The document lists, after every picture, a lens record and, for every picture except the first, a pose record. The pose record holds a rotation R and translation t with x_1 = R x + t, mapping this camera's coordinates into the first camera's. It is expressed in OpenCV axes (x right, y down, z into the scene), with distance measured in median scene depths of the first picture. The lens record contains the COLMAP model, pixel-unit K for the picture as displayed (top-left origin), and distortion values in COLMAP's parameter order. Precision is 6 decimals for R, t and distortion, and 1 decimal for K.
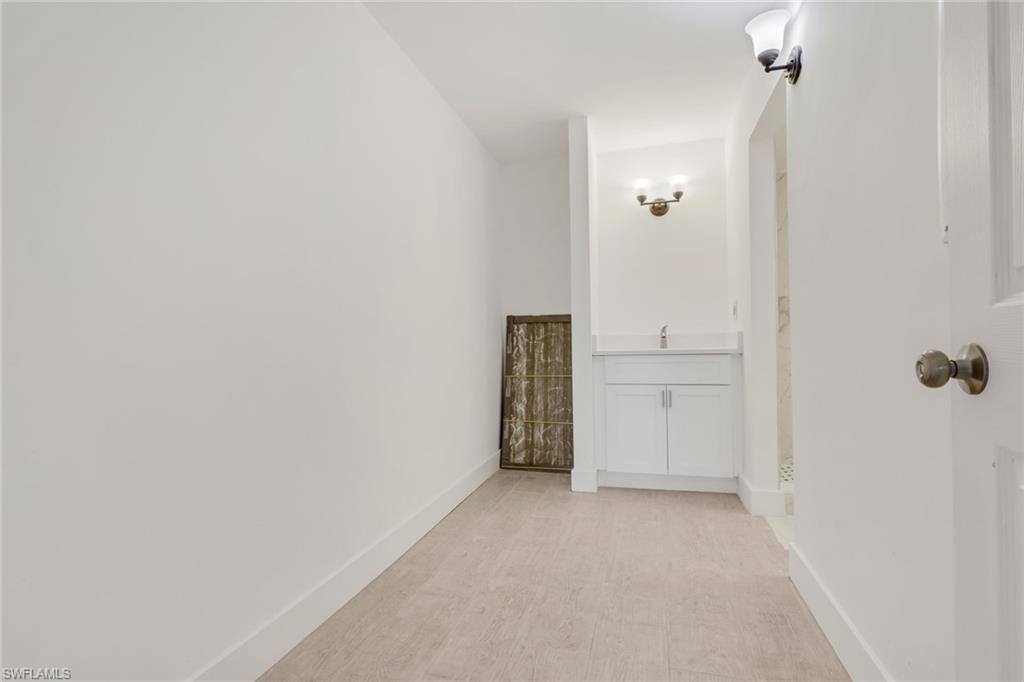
lens RADIAL K [[480.9, 0, 508.0], [0, 480.9, 340.7], [0, 0, 1]] dist [-0.005714, 0.001243]
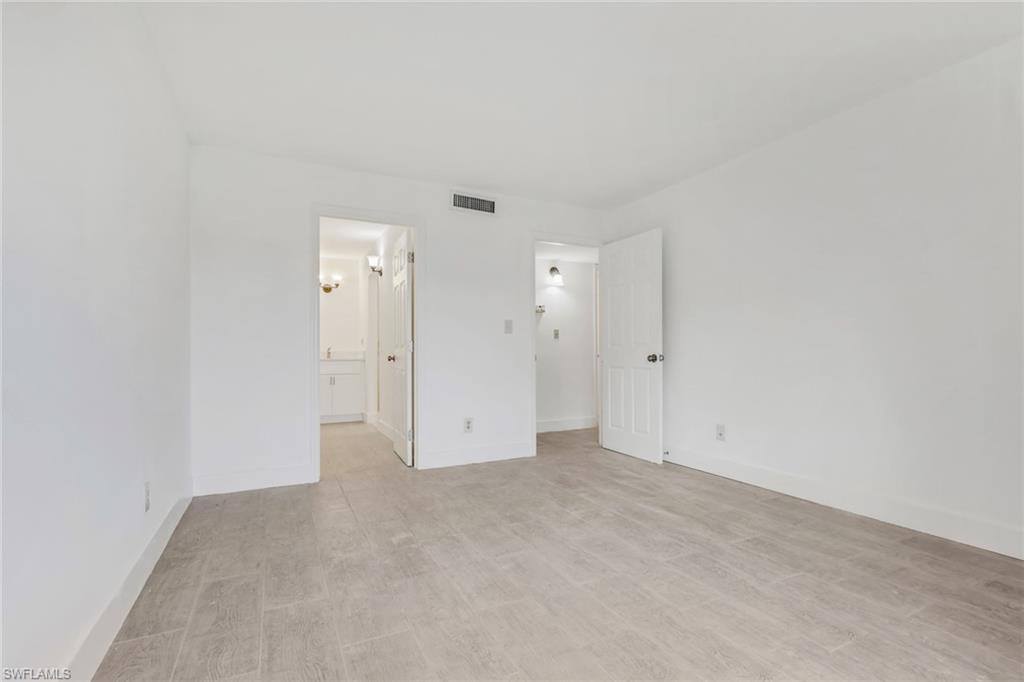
lens RADIAL K [[480.9, 0, 510.2], [0, 480.9, 344.8], [0, 0, 1]] dist [-0.005714, 0.001243]
pose [[0.735755, 0.019629, 0.676963, -0.572355], [-0.005145, 0.999713, -0.023396, 0.002624], [-0.677228, 0.013730, 0.735645, -1.190768]]
